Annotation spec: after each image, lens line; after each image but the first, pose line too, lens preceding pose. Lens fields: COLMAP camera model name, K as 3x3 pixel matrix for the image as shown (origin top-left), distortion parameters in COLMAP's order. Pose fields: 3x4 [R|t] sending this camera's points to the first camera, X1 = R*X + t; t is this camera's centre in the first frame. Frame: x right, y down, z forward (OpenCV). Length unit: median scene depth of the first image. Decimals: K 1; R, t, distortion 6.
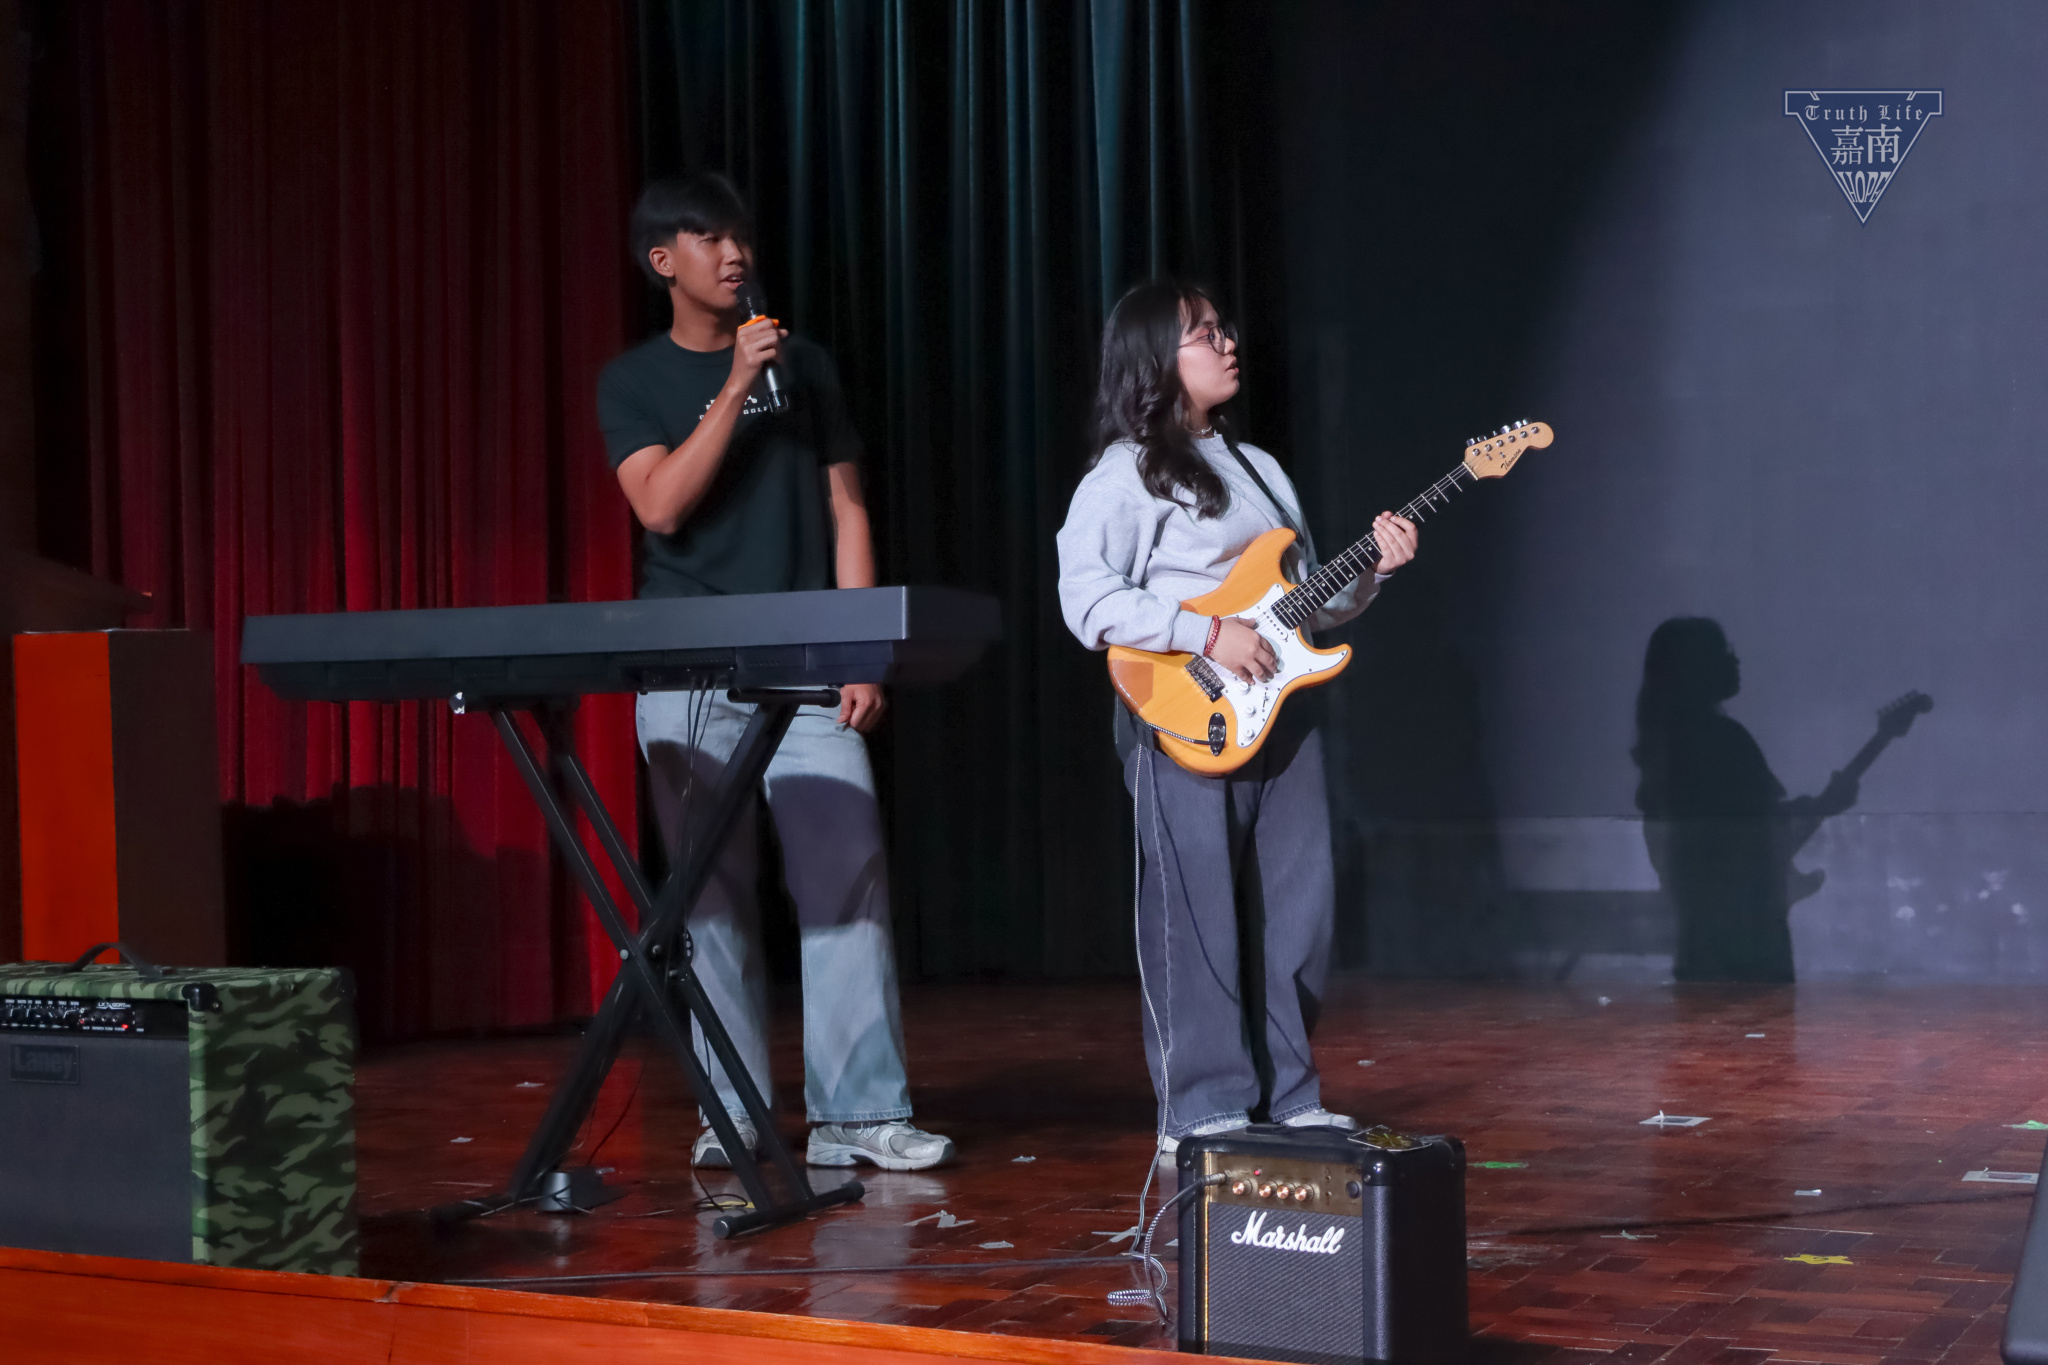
lens RADIAL K [[3343.1, 0, 1024.4], [0, 3343.1, 730.6], [0, 0, 1]] dist [0.643930, 0.044263]
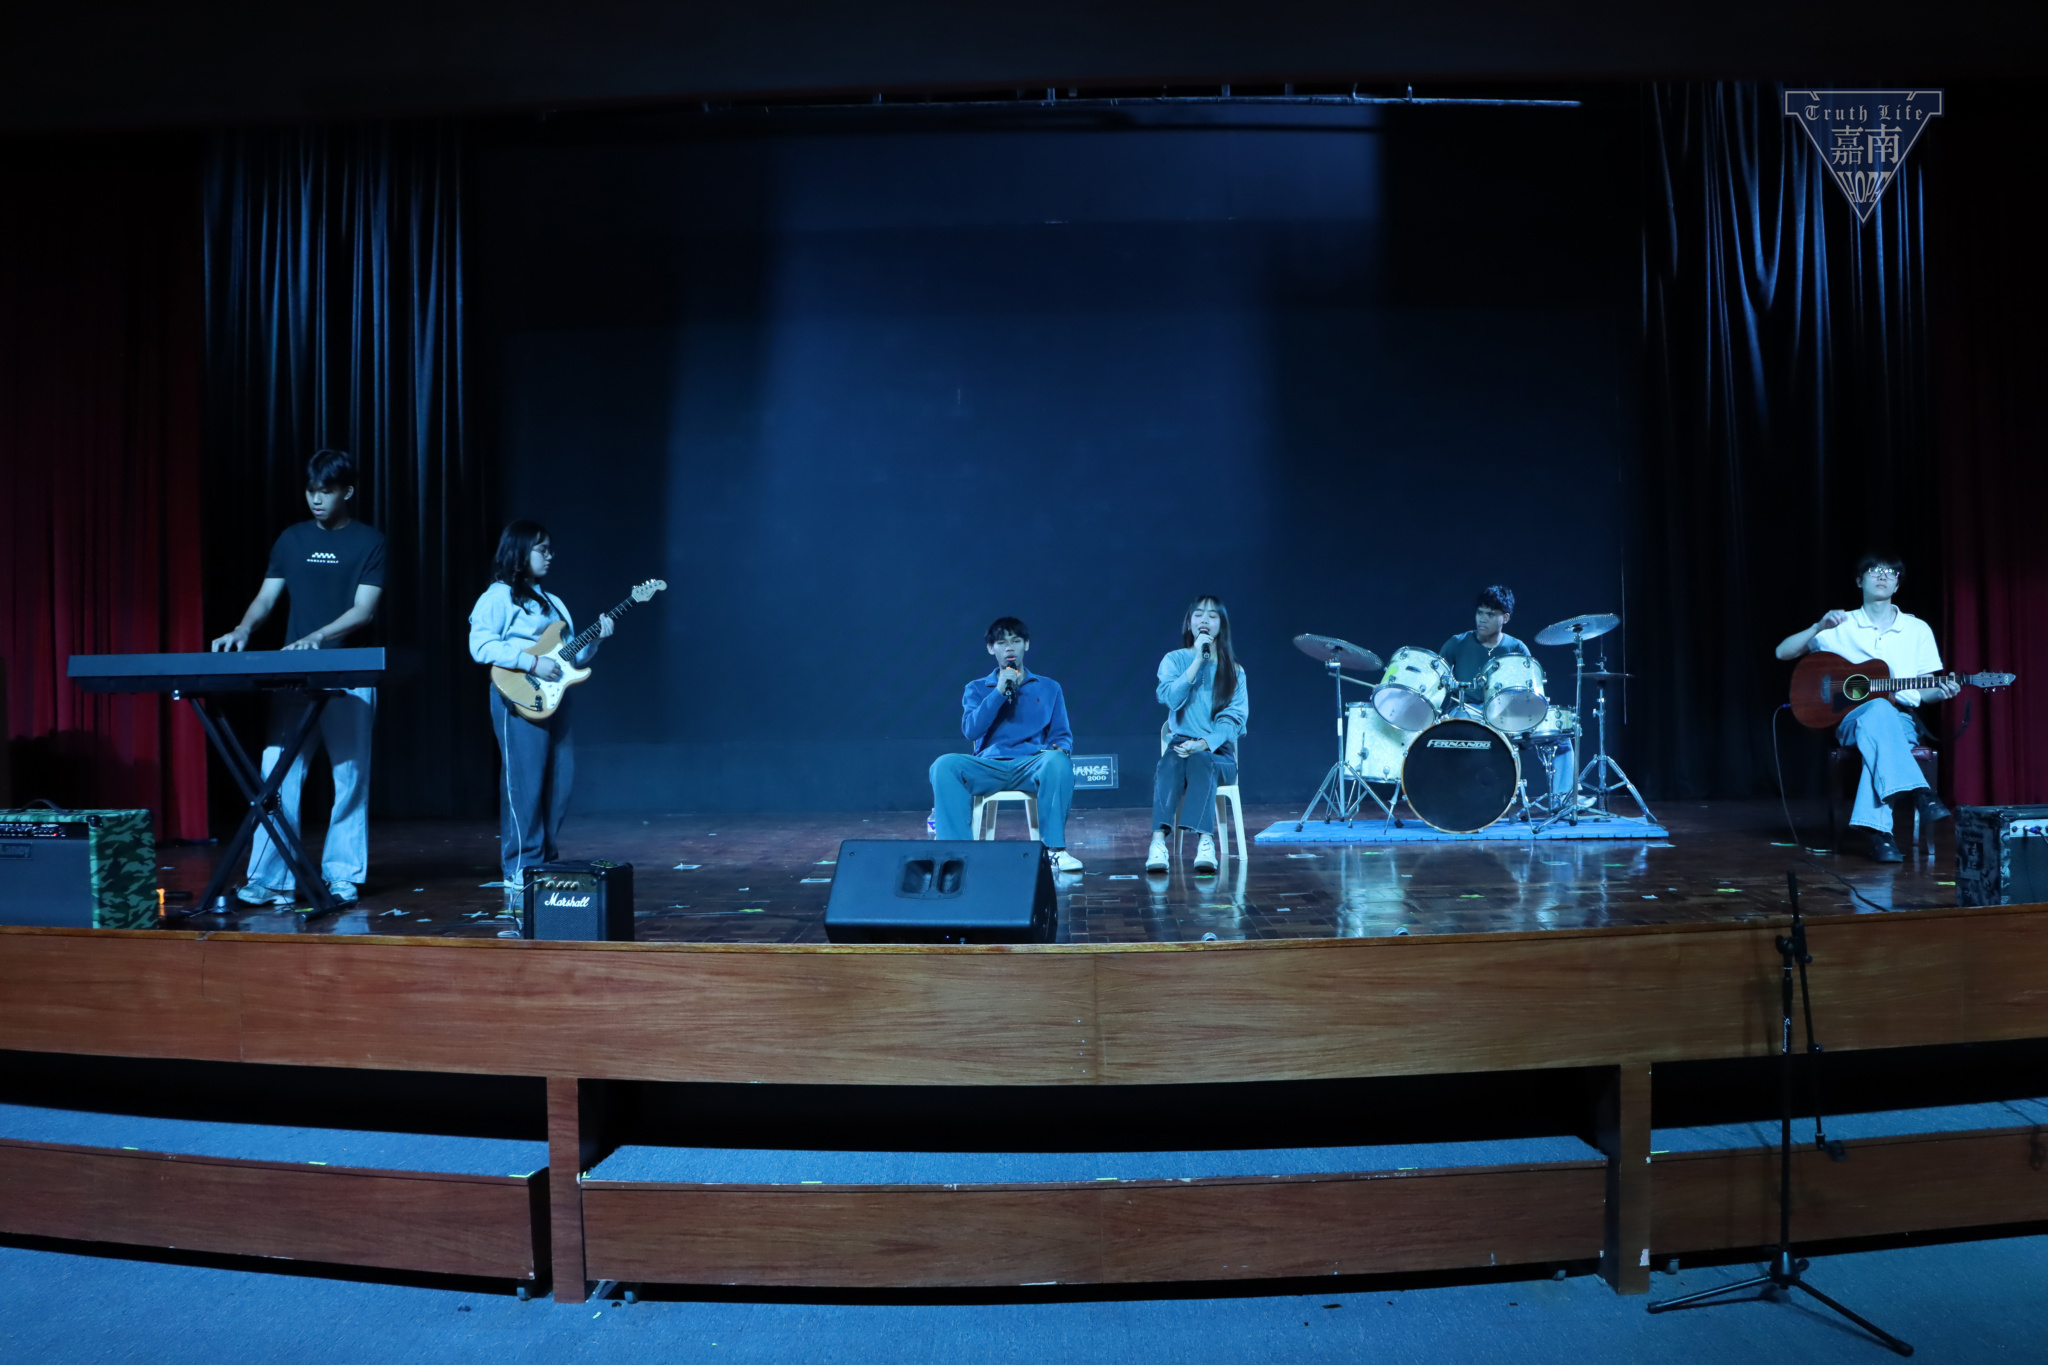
lens RADIAL K [[1718.2, 0, 1024.0], [0, 1718.2, 682.5], [0, 0, 1]] dist [0.000380, -0.000497]
pose [[0.922610, -0.008513, 0.385641, -0.100780], [0.010148, 0.999946, -0.002204, -0.008242], [-0.385602, 0.005947, 0.922646, -0.312641]]
